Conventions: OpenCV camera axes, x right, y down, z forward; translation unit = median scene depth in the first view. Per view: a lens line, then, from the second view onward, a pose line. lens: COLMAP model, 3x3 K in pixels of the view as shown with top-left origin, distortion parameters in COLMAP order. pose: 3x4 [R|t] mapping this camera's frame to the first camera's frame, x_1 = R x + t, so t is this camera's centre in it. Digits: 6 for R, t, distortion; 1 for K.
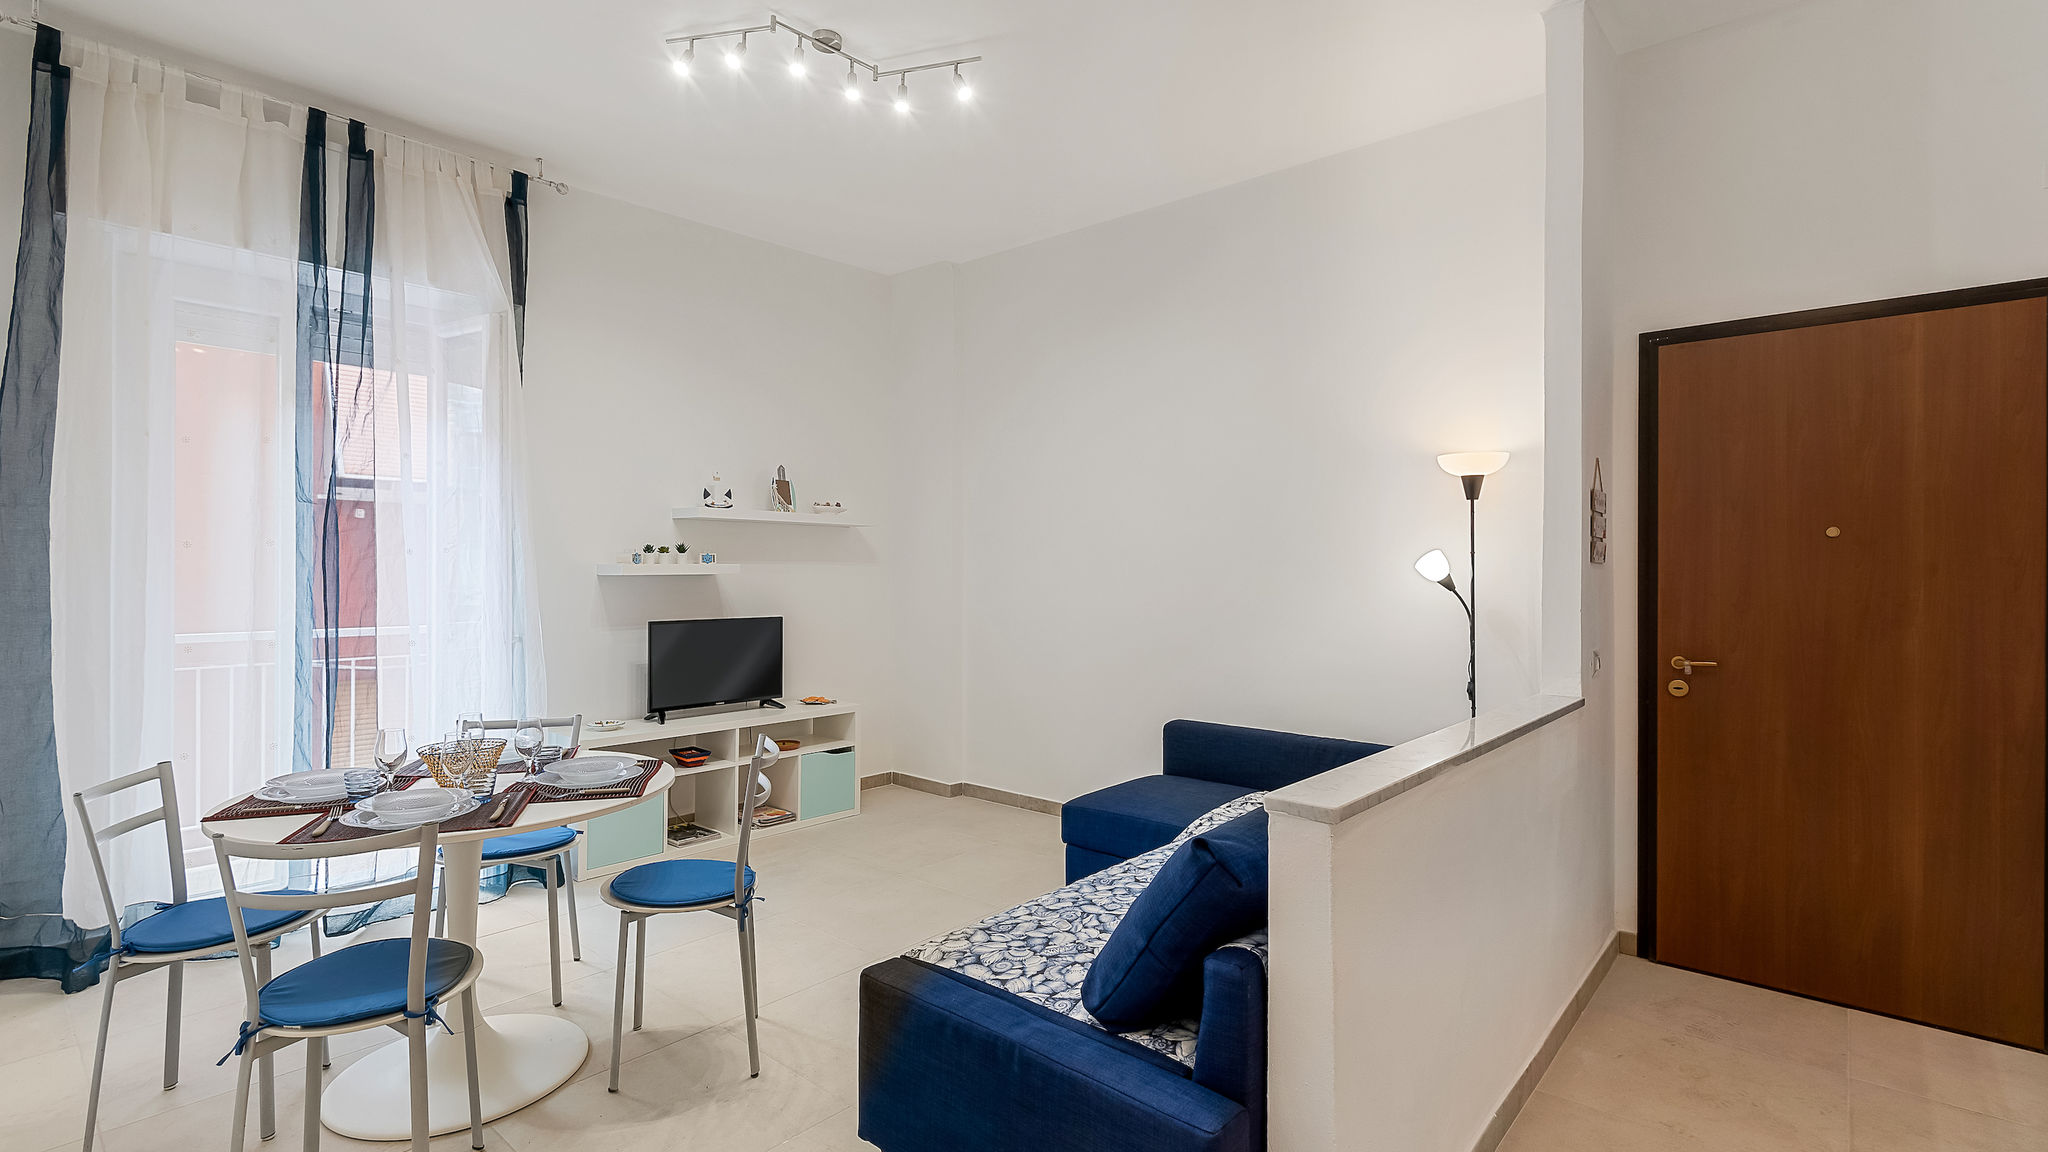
lens RADIAL K [[928.9, 0, 1024.0], [0, 928.9, 576.0], [0, 0, 1]] dist [0.041880, -0.028753]
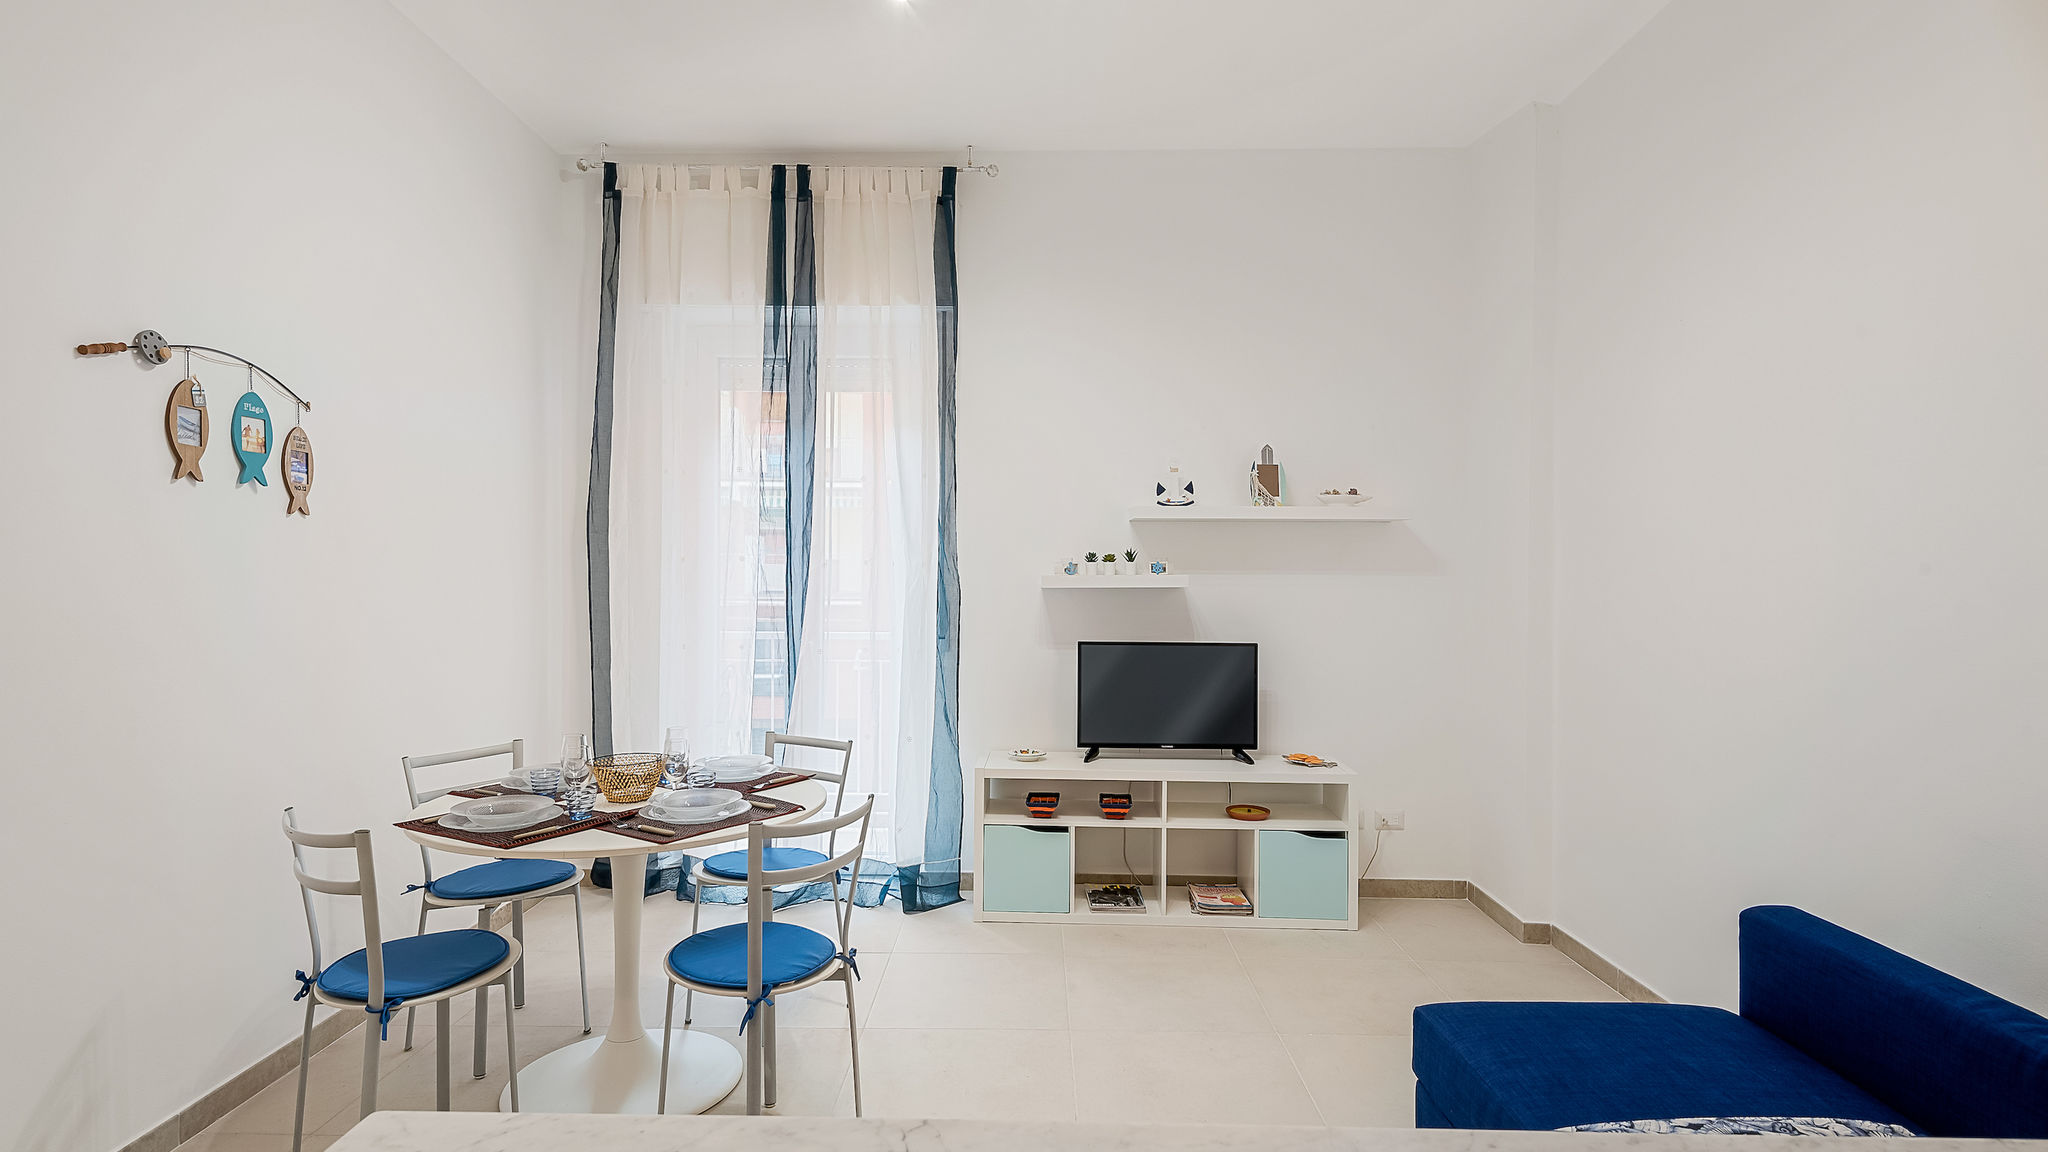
lens RADIAL K [[1061.9, 0, 1024.0], [0, 1061.9, 576.0], [0, 0, 1]] dist [0.015236, -0.000816]
pose [[0.645869, 0.007052, -0.763416, 0.302957], [-0.008192, 0.999964, 0.002306, -0.013271], [0.763404, 0.004764, 0.645903, 0.315530]]
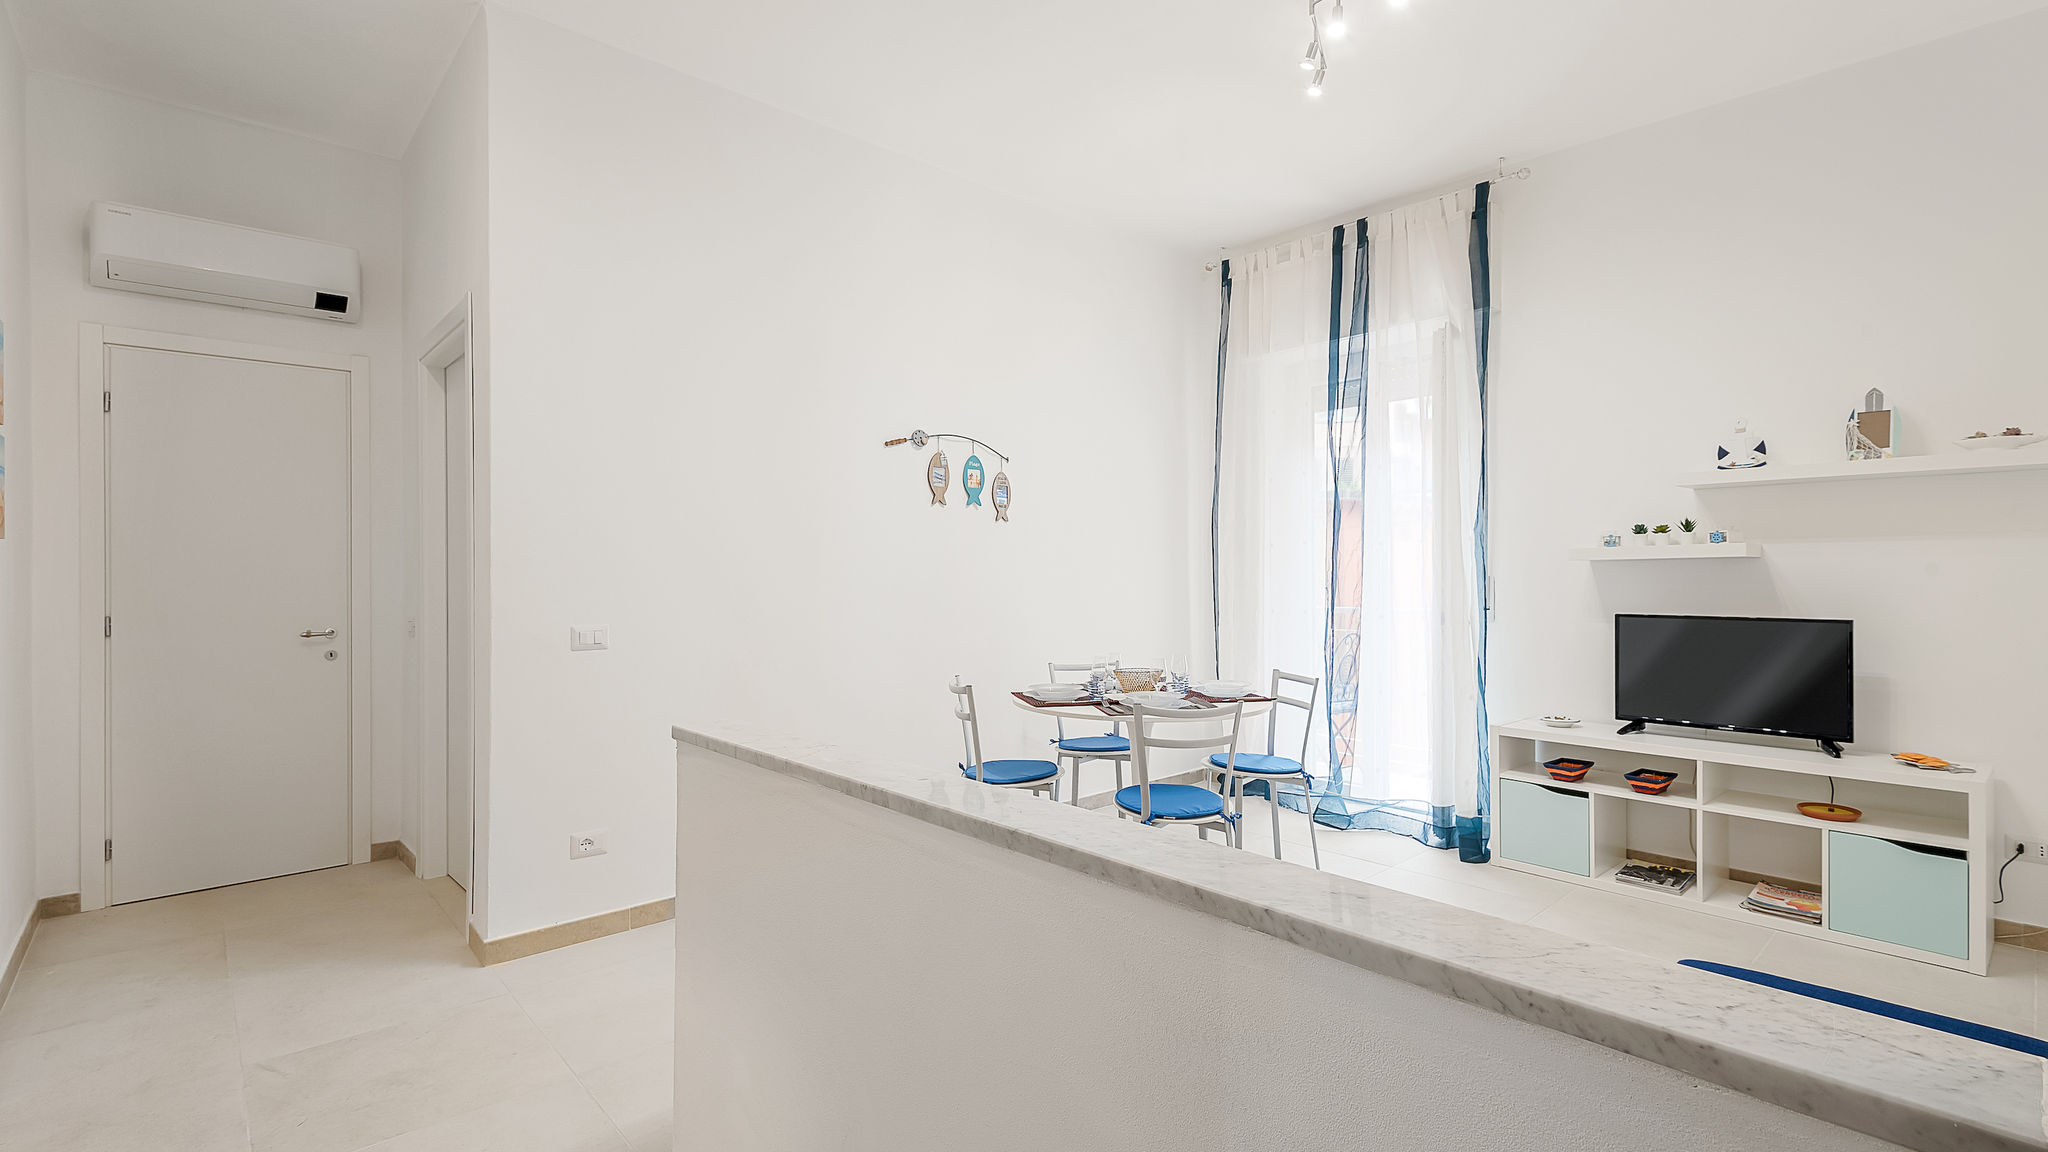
lens RADIAL K [[928.9, 0, 1024.0], [0, 928.9, 576.0], [0, 0, 1]] dist [0.041880, -0.028753]
pose [[-0.120979, -0.001529, -0.992654, 0.509280], [0.000113, 0.999999, -0.001554, 0.014531], [0.992655, -0.000300, -0.120979, 0.540107]]
